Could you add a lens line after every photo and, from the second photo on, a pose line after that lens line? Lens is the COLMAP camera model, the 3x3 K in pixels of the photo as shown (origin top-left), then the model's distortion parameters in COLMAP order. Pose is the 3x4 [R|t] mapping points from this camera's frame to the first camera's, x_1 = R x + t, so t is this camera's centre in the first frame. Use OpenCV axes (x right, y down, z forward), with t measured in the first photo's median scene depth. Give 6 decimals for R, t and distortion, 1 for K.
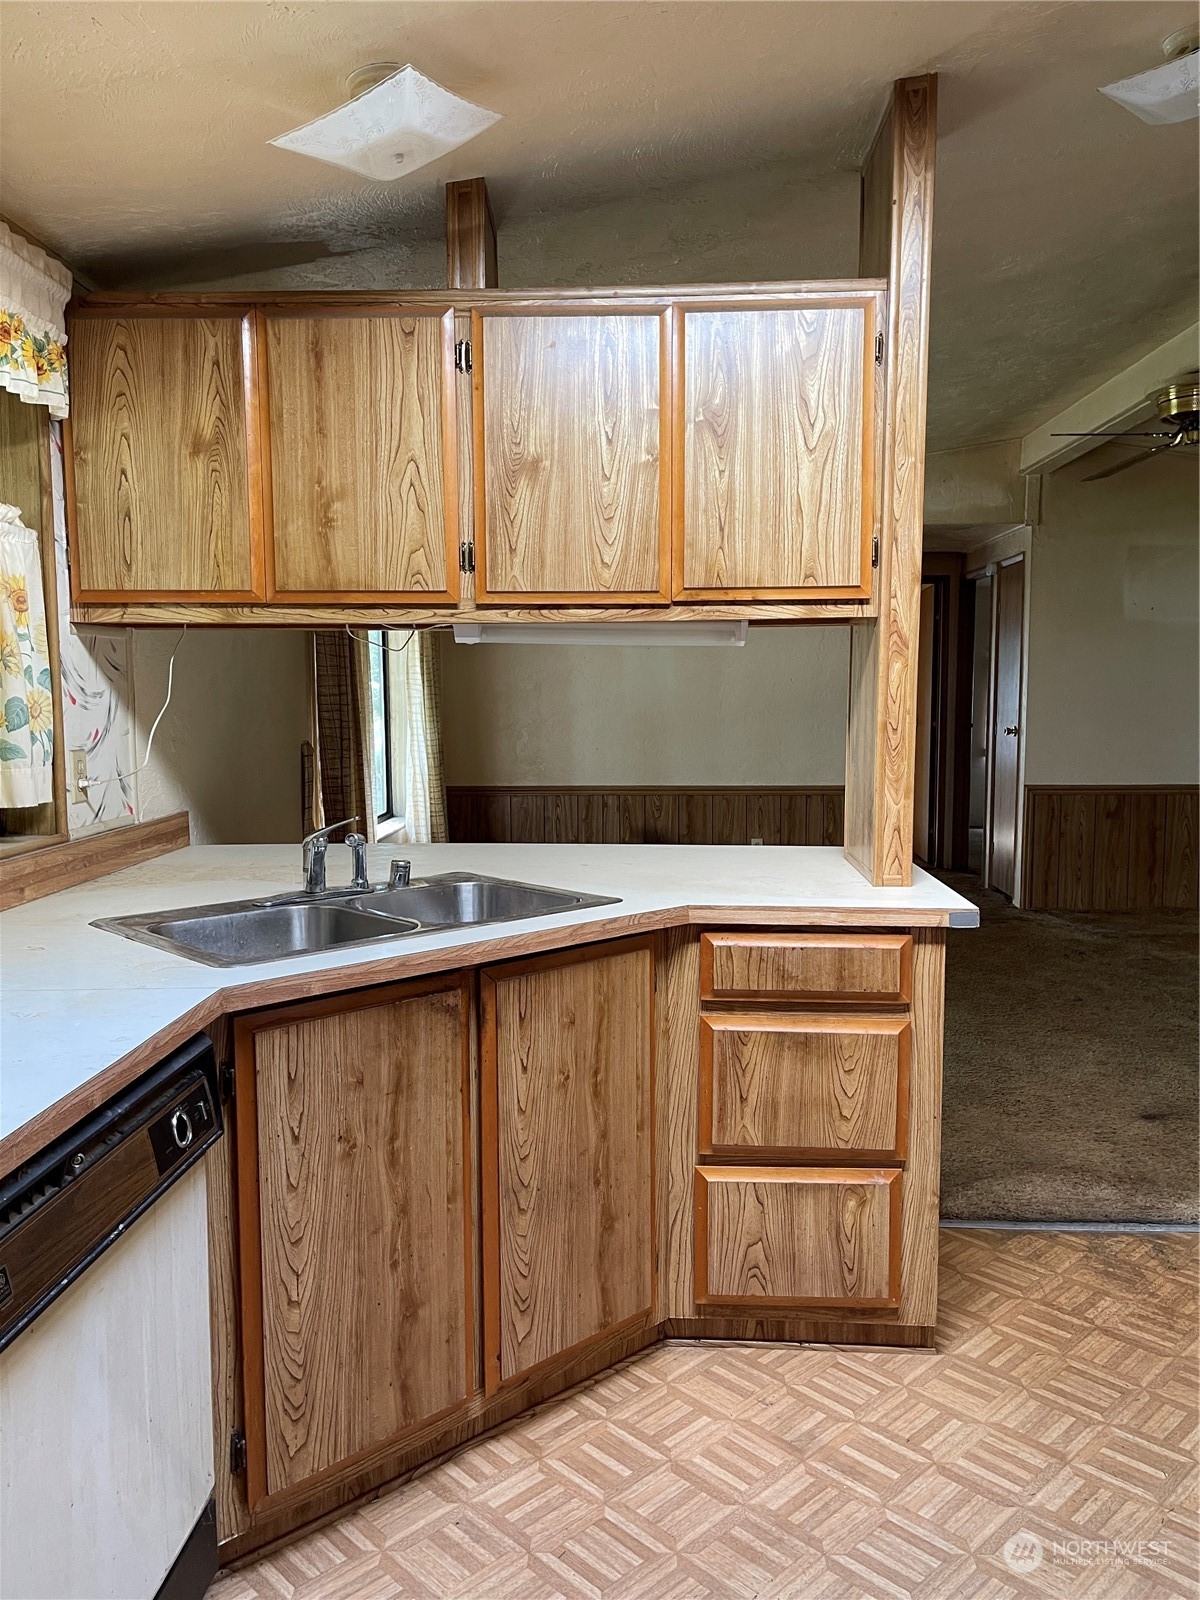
lens RADIAL K [[1203.4, 0, 616.1], [0, 1203.4, 805.2], [0, 0, 1]] dist [0.069053, -0.093371]
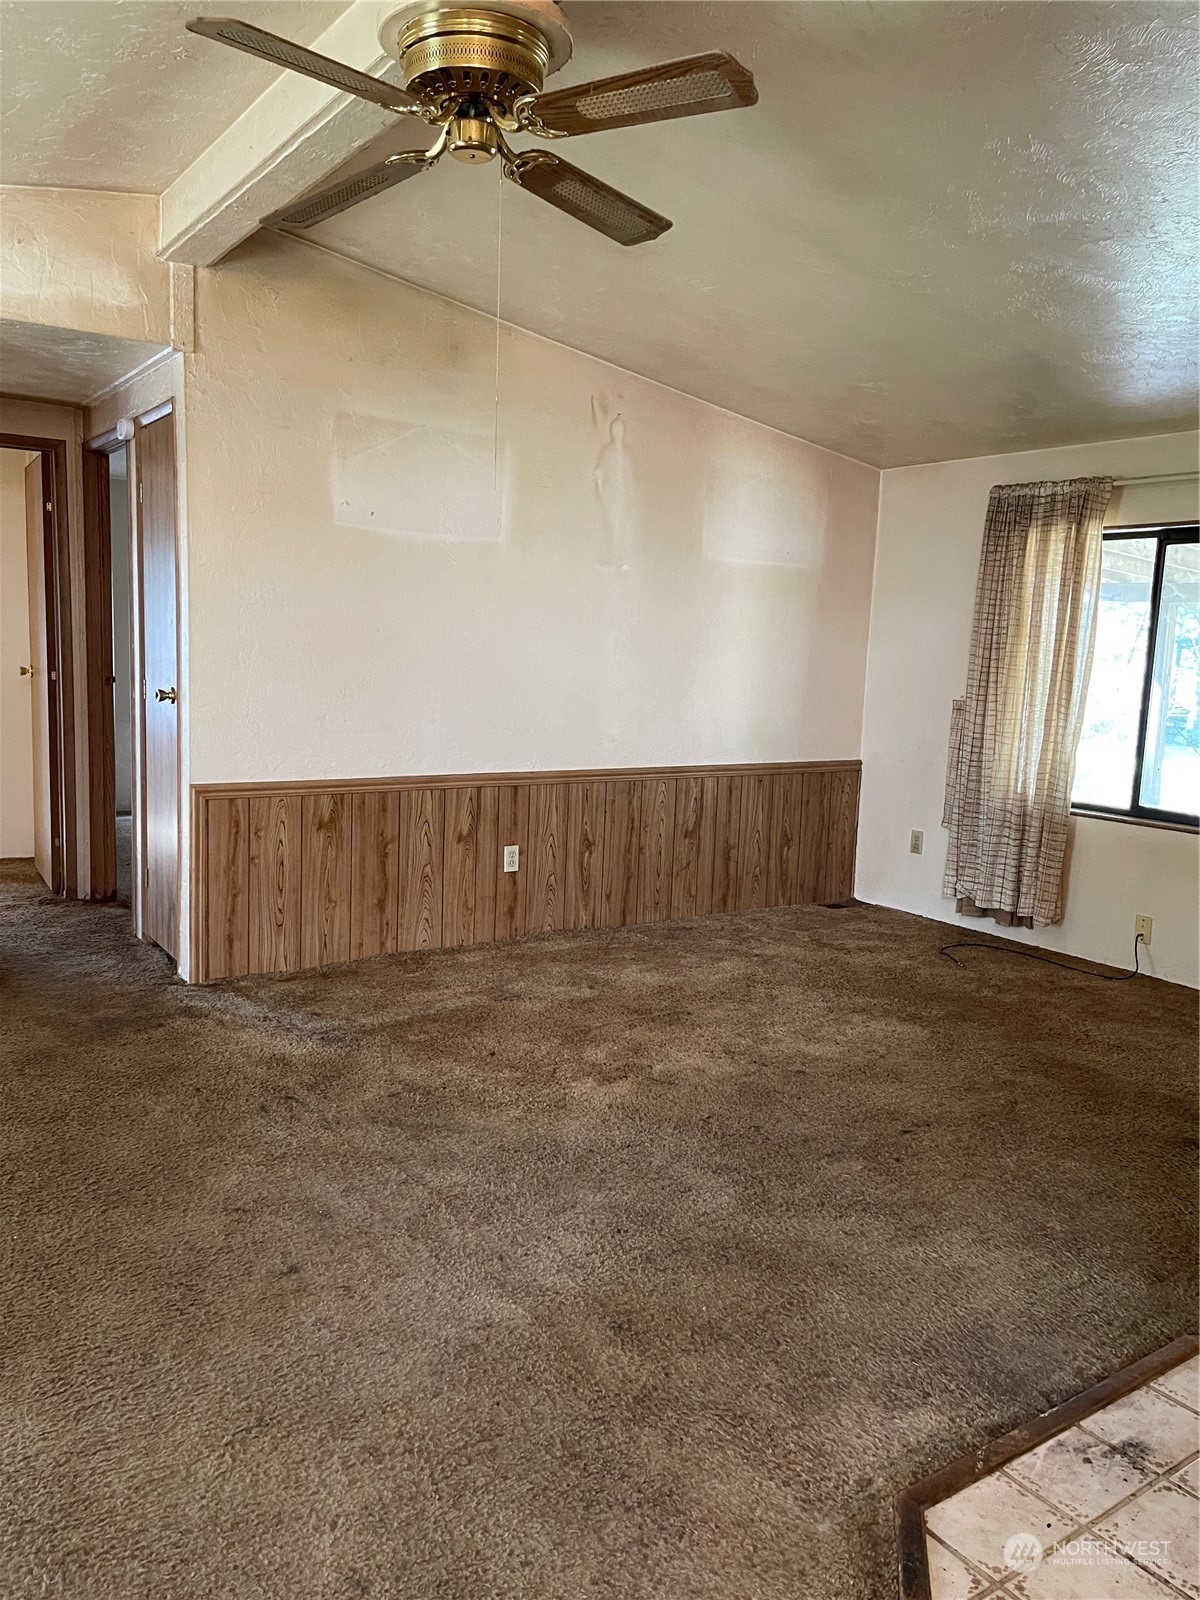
lens RADIAL K [[1203.4, 0, 600.1], [0, 1203.4, 797.3], [0, 0, 1]] dist [0.069053, -0.093371]
pose [[0.809307, -0.045290, 0.585637, 0.145935], [0.018928, 0.998516, 0.051063, -0.037436], [-0.587081, -0.030241, 0.808963, 0.382788]]
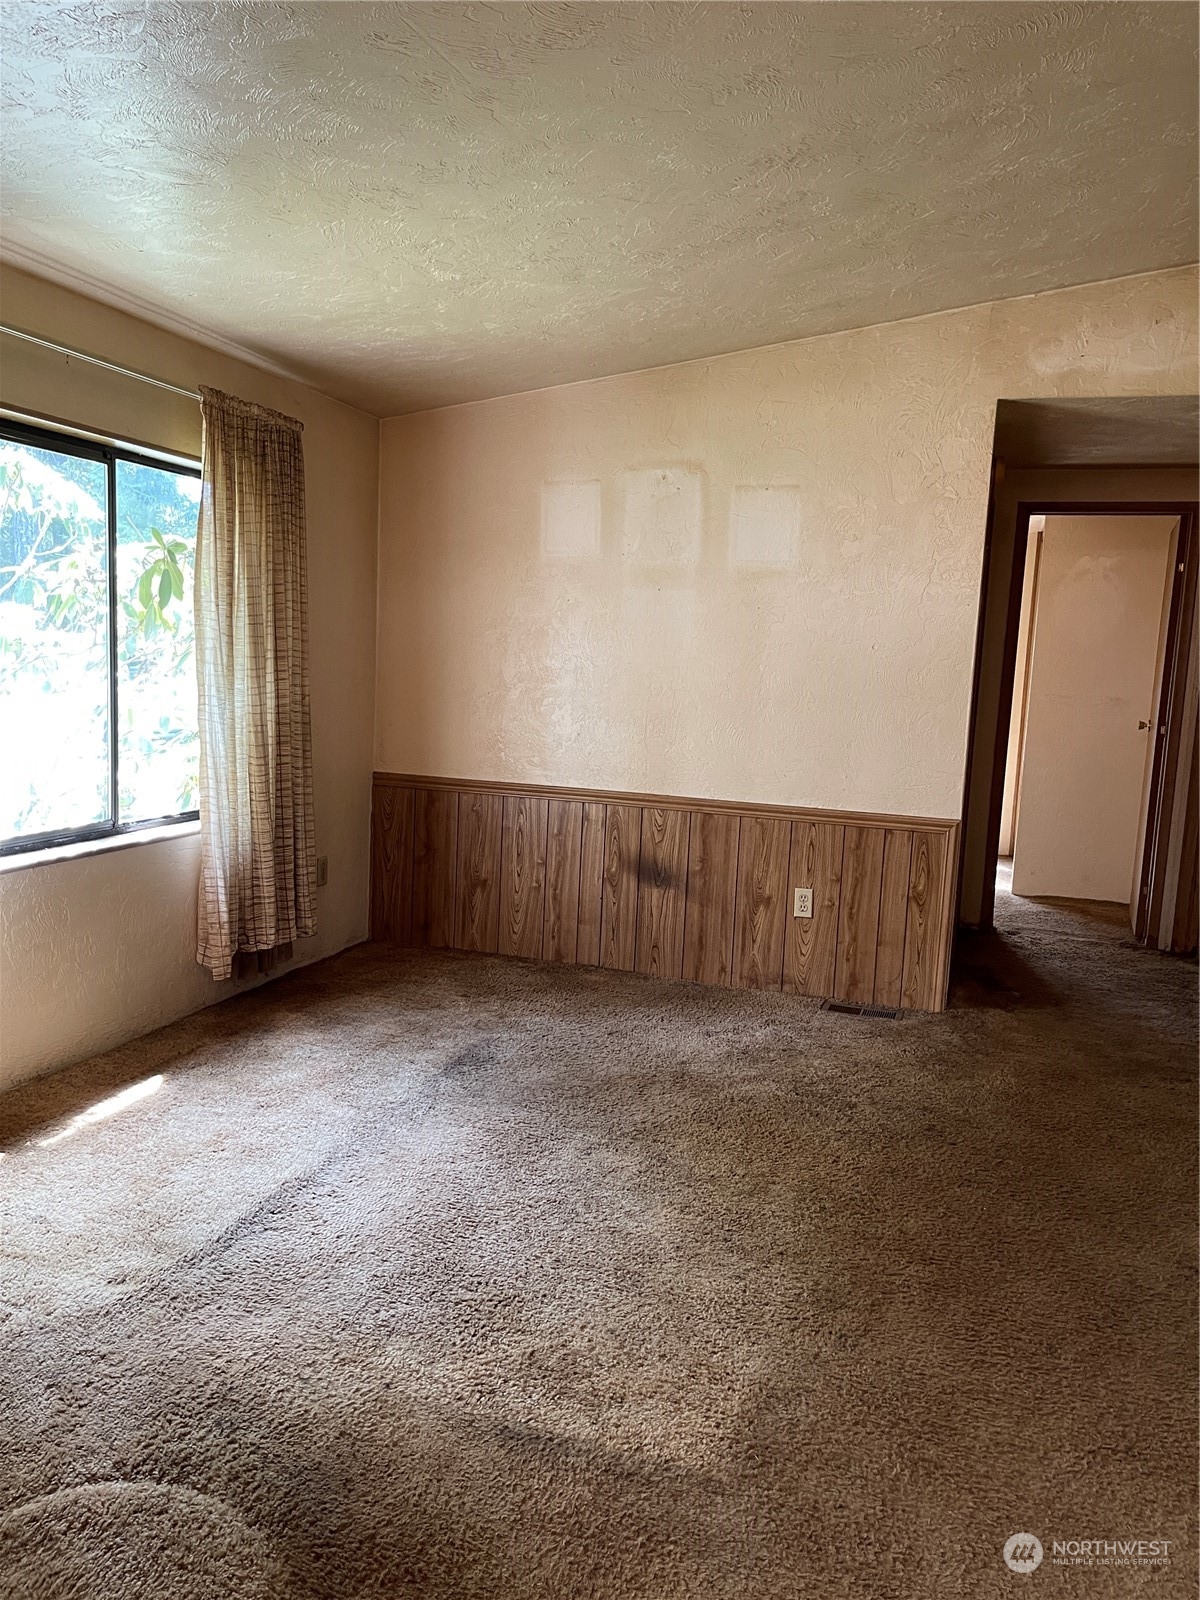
lens RADIAL K [[1203.4, 0, 613.7], [0, 1203.4, 794.0], [0, 0, 1]] dist [0.069053, -0.093371]
pose [[0.963361, 0.079319, -0.256212, 0.182809], [-0.075805, 0.996844, 0.023577, -0.031103], [0.257273, -0.003291, 0.966333, 0.350310]]
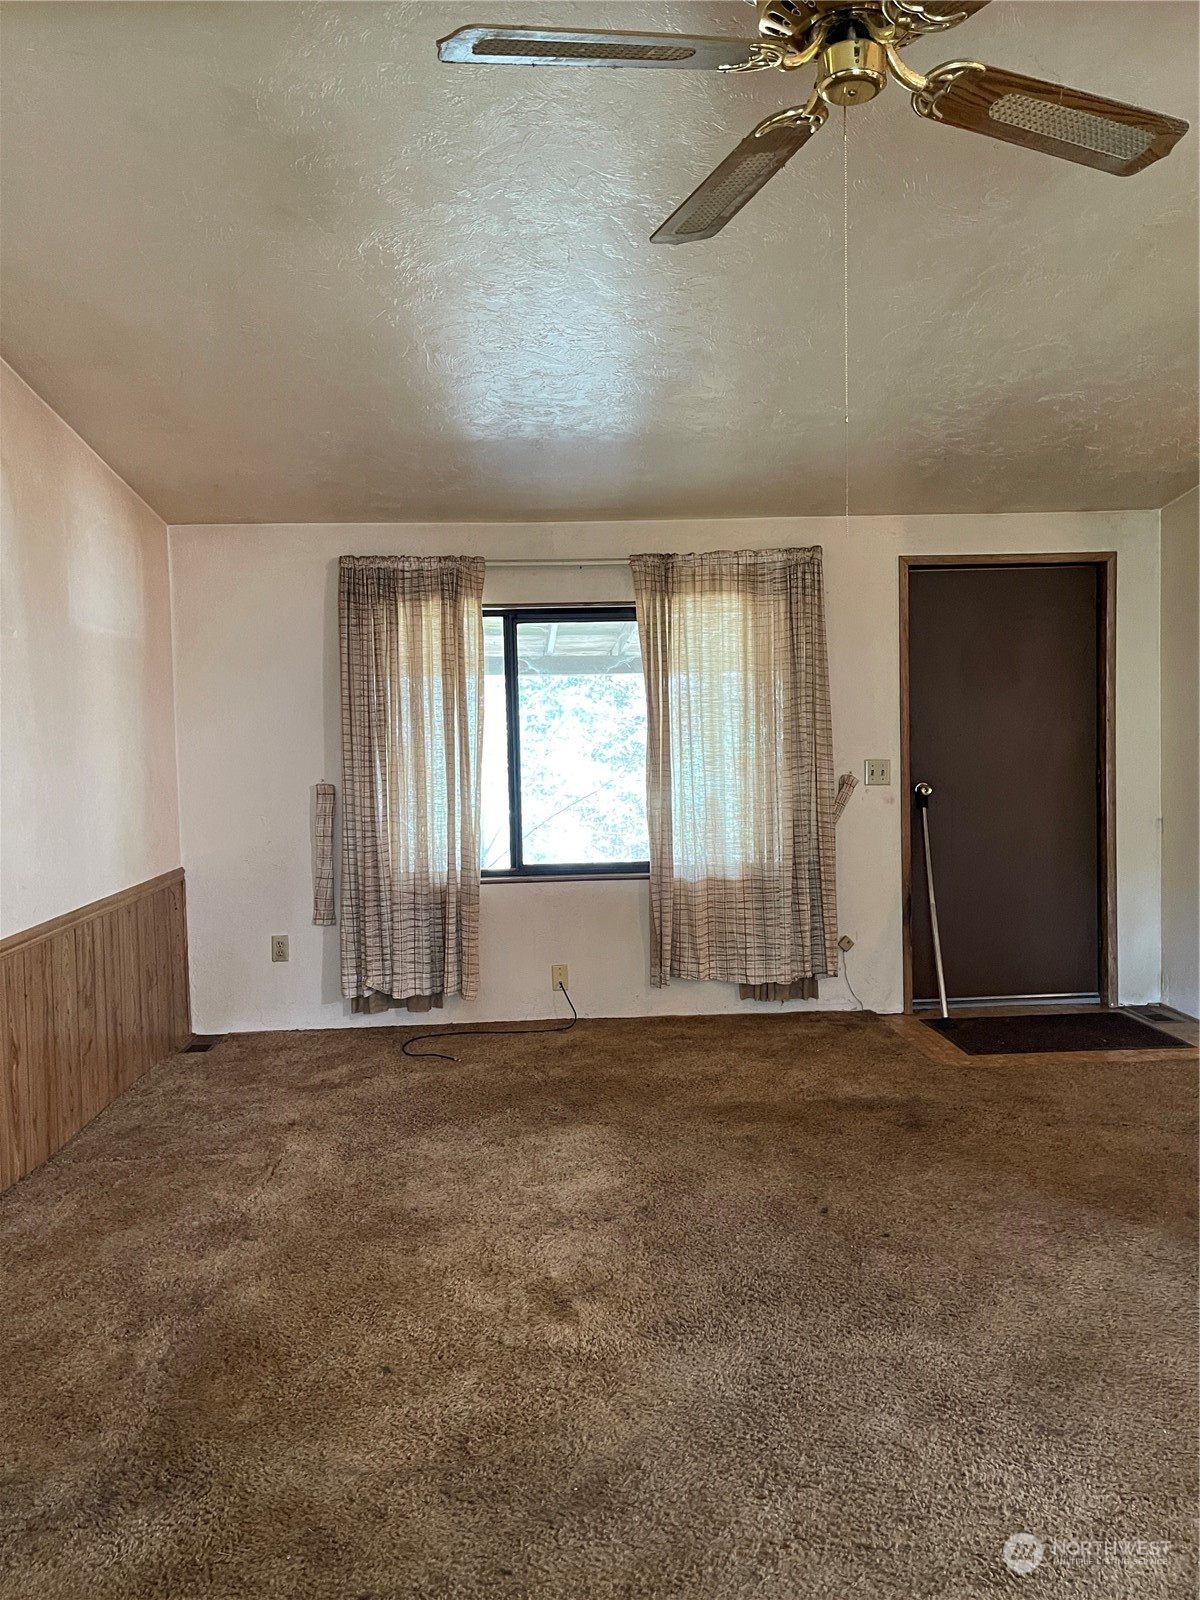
lens RADIAL K [[1203.4, 0, 602.1], [0, 1203.4, 792.3], [0, 0, 1]] dist [0.069053, -0.093371]
pose [[-0.076244, -0.058389, 0.995378, 0.067772], [0.118852, 0.990634, 0.067214, -0.080552], [-0.989980, 0.123428, -0.068590, 0.777742]]
